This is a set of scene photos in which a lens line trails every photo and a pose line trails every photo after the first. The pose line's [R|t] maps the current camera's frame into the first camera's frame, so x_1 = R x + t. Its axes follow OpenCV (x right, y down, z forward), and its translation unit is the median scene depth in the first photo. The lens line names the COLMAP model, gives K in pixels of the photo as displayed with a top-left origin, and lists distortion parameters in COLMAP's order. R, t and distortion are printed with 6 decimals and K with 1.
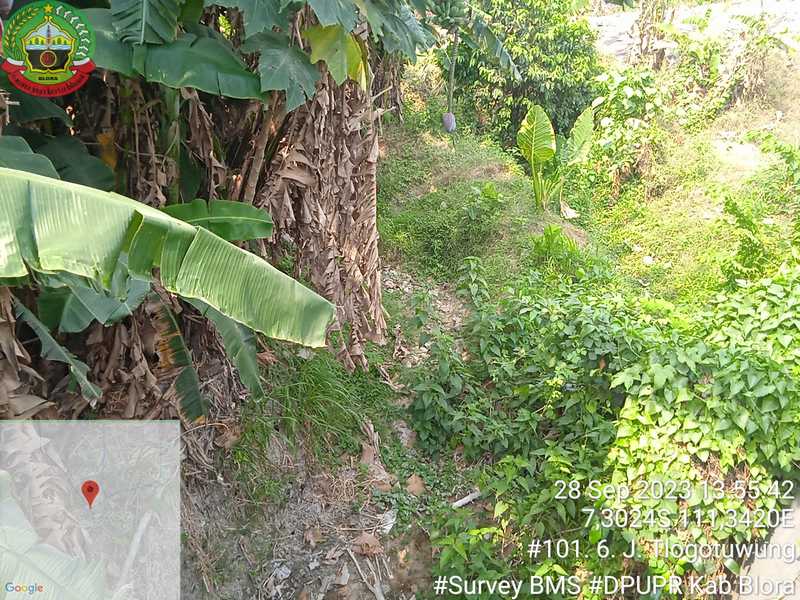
lens RADIAL K [[660.7, 0, 404.2], [0, 660.7, 303.1], [0, 0, 1]] dist [0.059831, -0.065050]
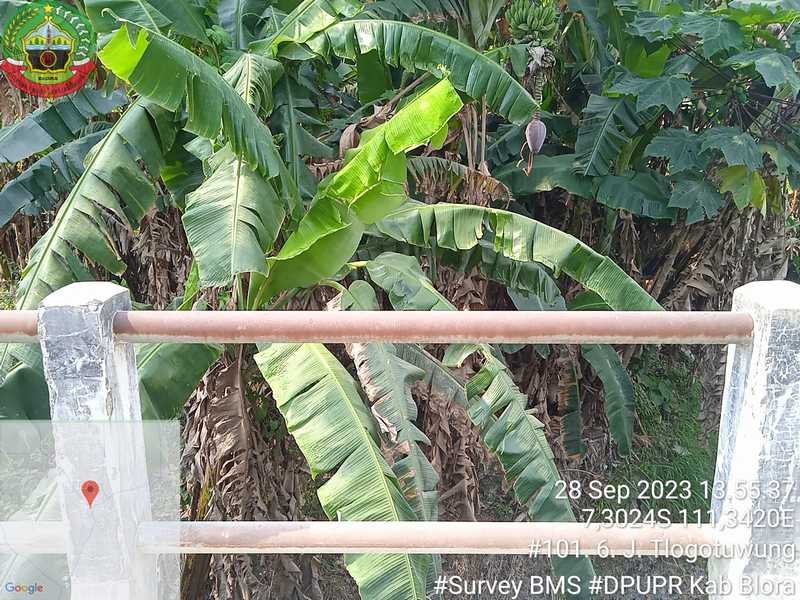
lens RADIAL K [[660.7, 0, 397.9], [0, 660.7, 303.6], [0, 0, 1]] dist [0.059831, -0.065050]
pose [[0.800900, 0.146271, -0.580659, 0.107044], [-0.257294, 0.959687, -0.113135, 0.119016], [0.540702, 0.240010, 0.806248, -0.263622]]
